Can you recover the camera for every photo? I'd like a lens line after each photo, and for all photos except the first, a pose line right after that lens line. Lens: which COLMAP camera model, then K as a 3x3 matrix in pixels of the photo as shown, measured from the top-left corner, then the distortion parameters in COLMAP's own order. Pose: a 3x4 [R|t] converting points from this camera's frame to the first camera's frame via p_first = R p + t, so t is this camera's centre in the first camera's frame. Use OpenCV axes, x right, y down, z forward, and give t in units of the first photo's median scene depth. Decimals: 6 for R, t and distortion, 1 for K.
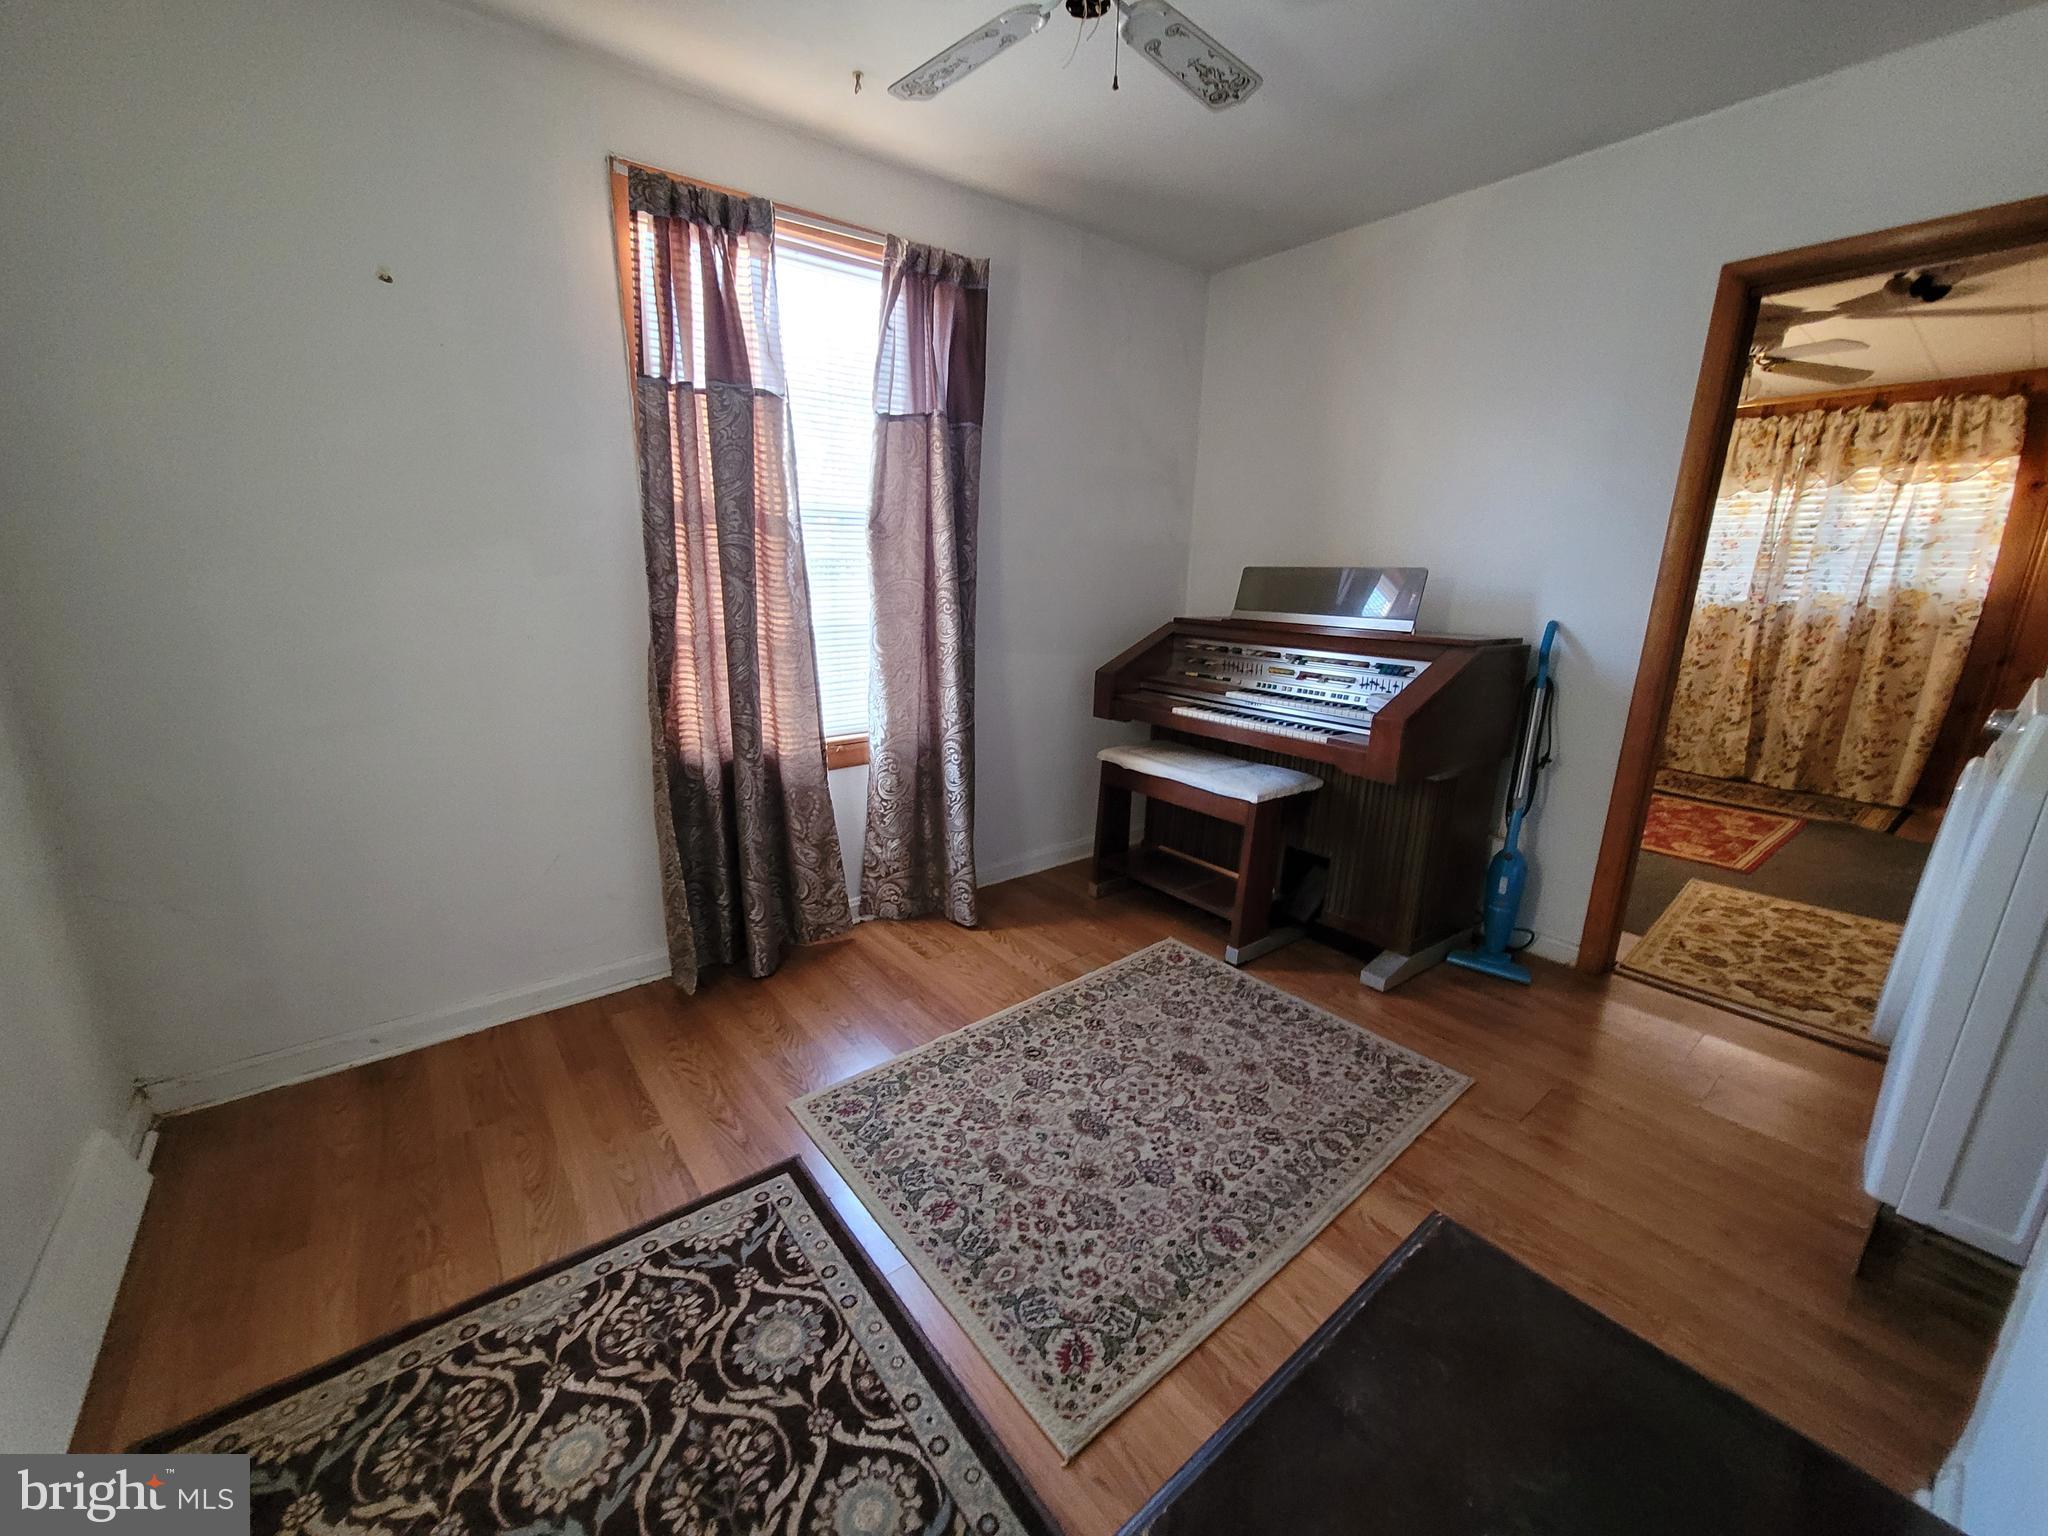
lens RADIAL K [[803.6, 0, 1015.7], [0, 803.6, 766.2], [0, 0, 1]] dist [0.000618, -0.000187]
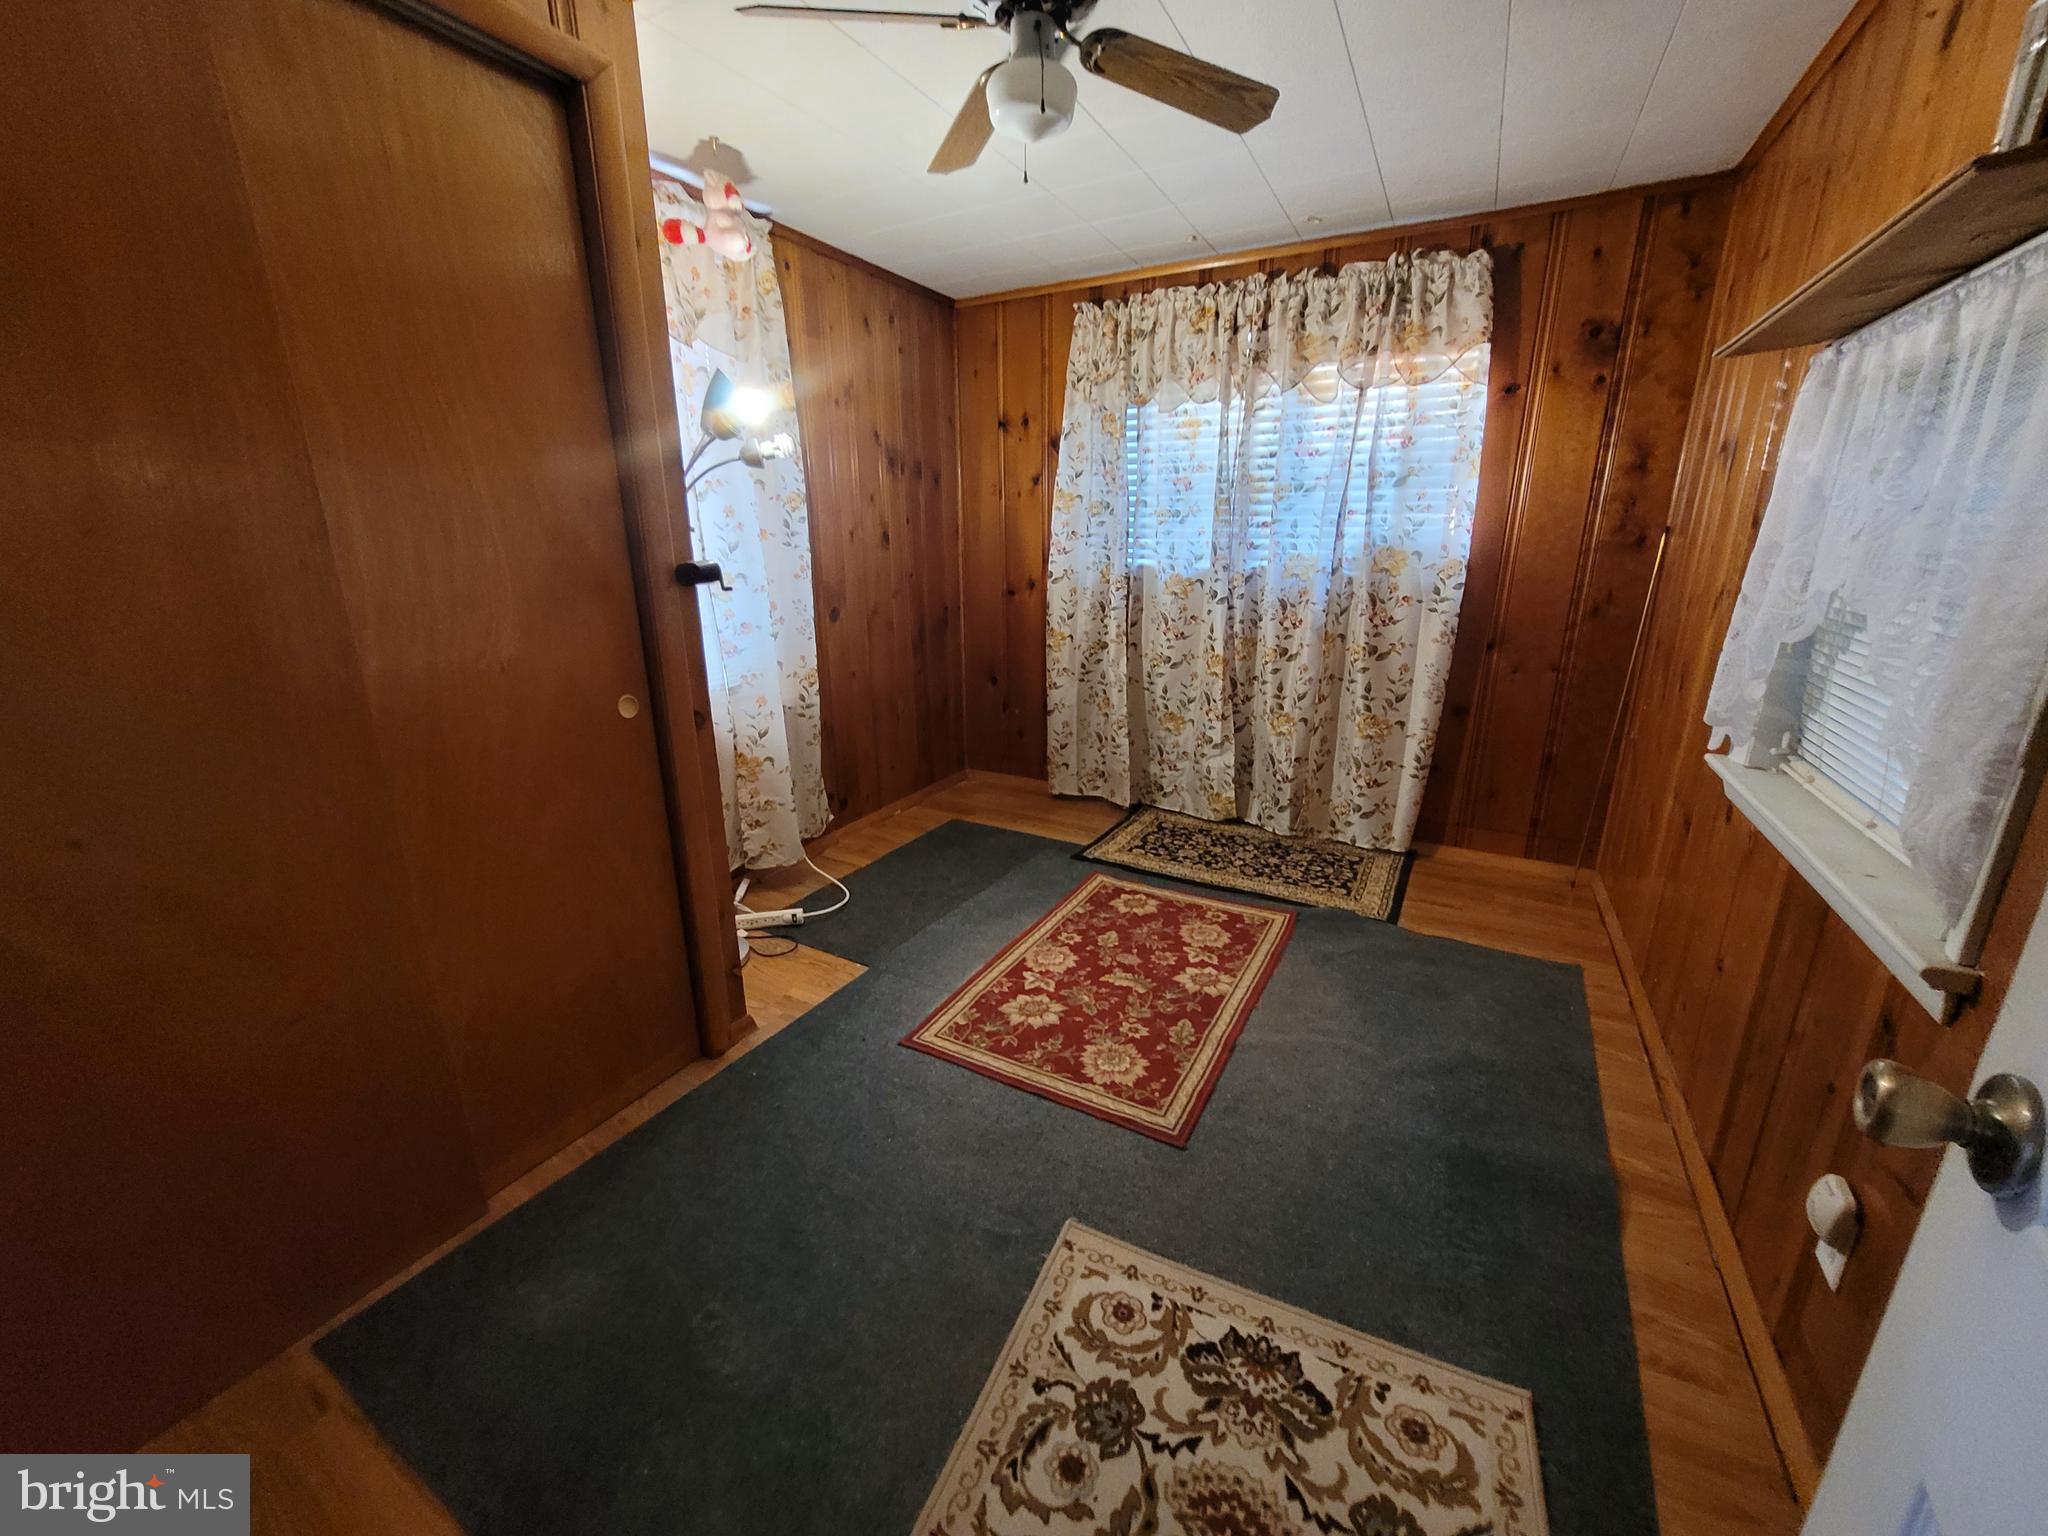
lens RADIAL K [[803.6, 0, 1025.9], [0, 803.6, 767.3], [0, 0, 1]] dist [0.000618, -0.000187]
pose [[0.917449, -0.130811, 0.375733, 0.532478], [0.114531, 0.991261, 0.065449, -0.110456], [-0.381011, -0.017013, 0.924414, 0.466670]]
